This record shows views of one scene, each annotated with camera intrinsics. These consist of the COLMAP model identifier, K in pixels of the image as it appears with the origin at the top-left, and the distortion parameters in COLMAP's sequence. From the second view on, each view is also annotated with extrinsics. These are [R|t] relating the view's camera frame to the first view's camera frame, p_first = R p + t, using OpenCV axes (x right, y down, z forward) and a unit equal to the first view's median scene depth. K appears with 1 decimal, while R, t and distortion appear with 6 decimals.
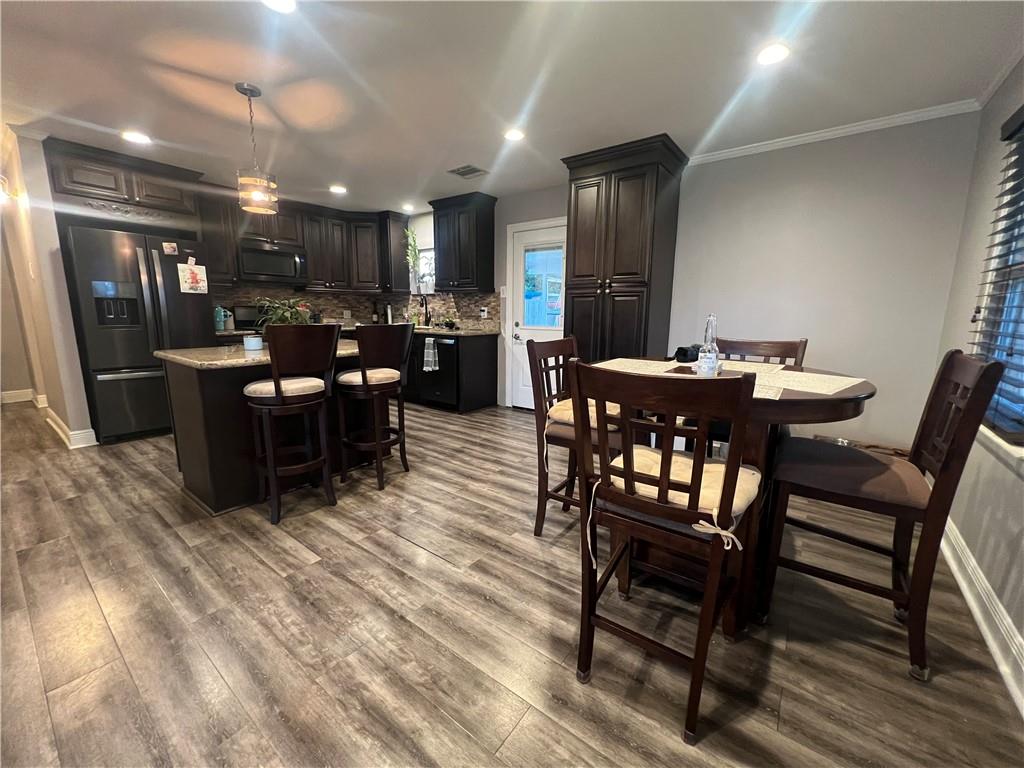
lens RADIAL K [[408.0, 0, 511.2], [0, 408.0, 381.7], [0, 0, 1]] dist [-0.001012, -0.000310]
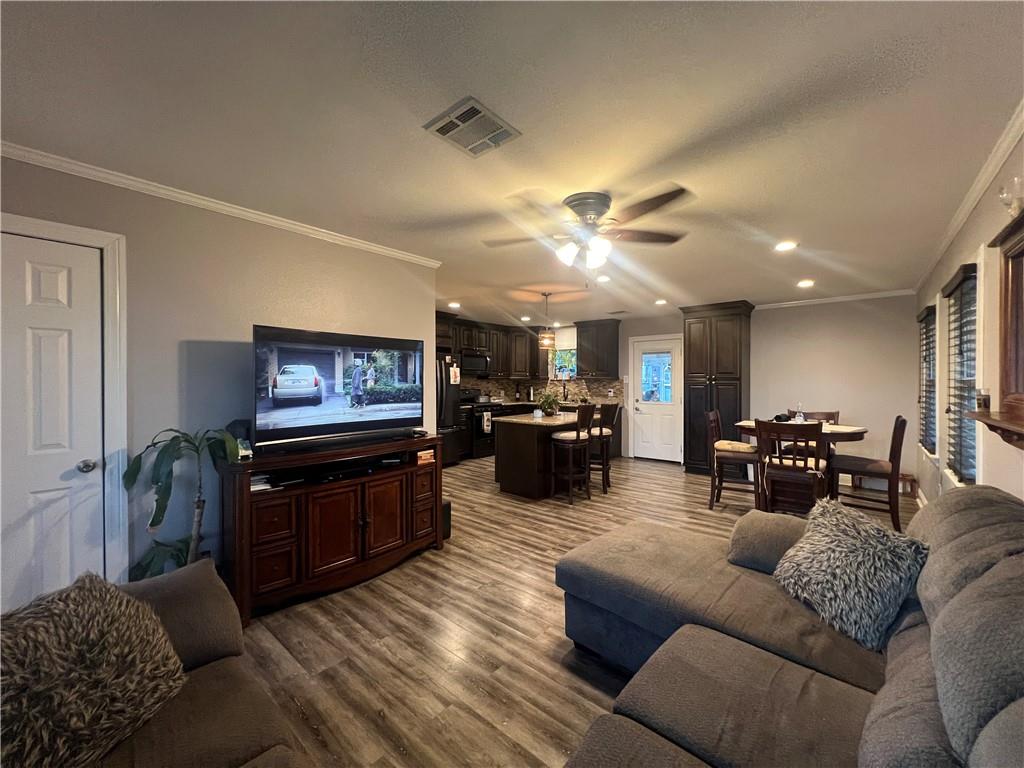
lens RADIAL K [[408.1, 0, 510.7], [0, 408.1, 381.7], [0, 0, 1]] dist [-0.000963, -0.000131]
pose [[0.998089, -0.007880, -0.061283, -0.483337], [-0.002666, 0.985418, -0.170129, 0.063154], [0.061730, 0.169968, 0.983514, -0.694862]]
